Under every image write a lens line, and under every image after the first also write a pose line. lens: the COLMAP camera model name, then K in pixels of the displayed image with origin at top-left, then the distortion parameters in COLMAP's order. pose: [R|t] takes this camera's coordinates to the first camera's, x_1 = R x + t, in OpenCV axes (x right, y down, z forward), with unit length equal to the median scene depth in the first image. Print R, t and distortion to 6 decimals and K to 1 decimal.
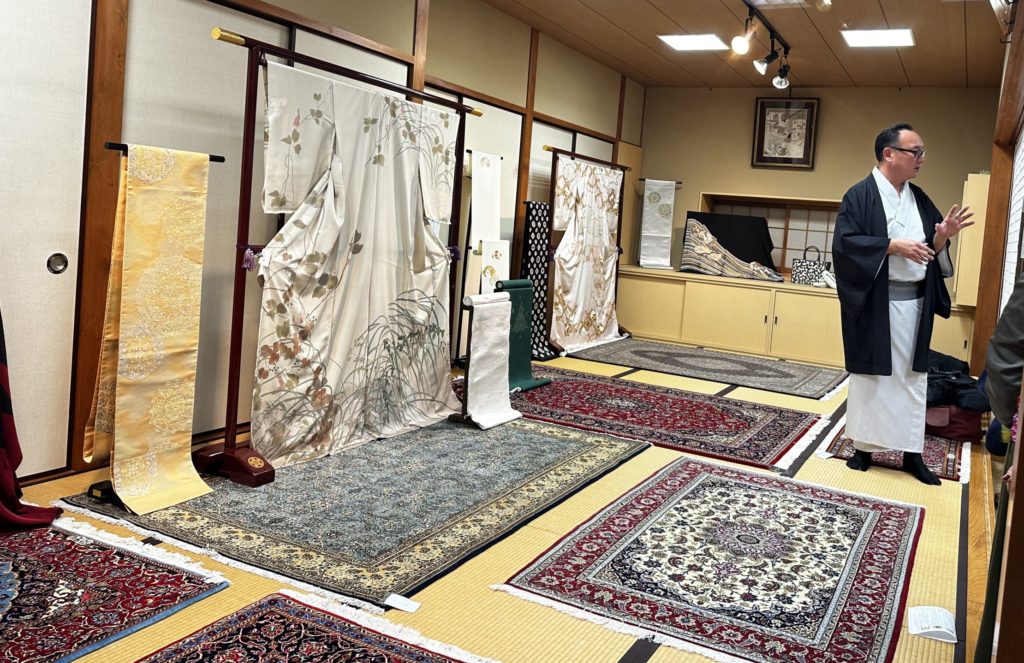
lens RADIAL K [[820.9, 0, 587.6], [0, 820.9, 259.1], [0, 0, 1]] dist [0.198418, -0.361183]
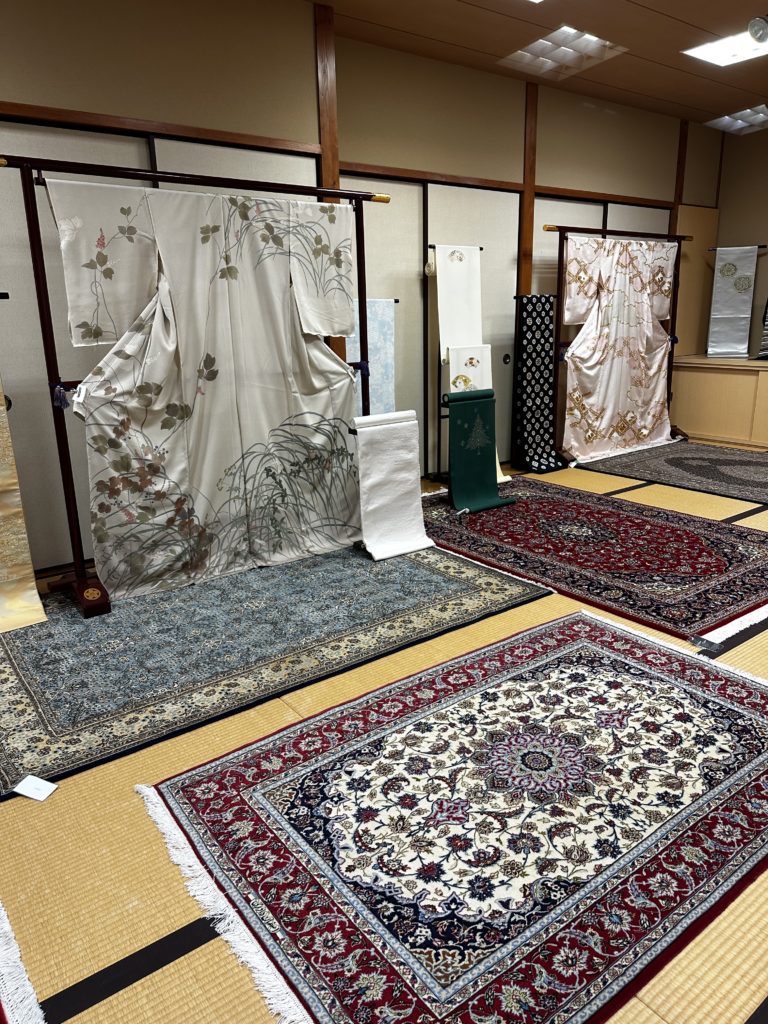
lens RADIAL K [[711.0, 0, 384.0], [0, 711.0, 512.0], [0, 0, 1]] dist [0.109617, -0.169956]
pose [[0.878562, 0.029741, -0.476701, 0.295131], [0.071603, 0.978579, 0.193018, -0.003194], [0.472230, -0.203712, 0.857613, 0.364590]]
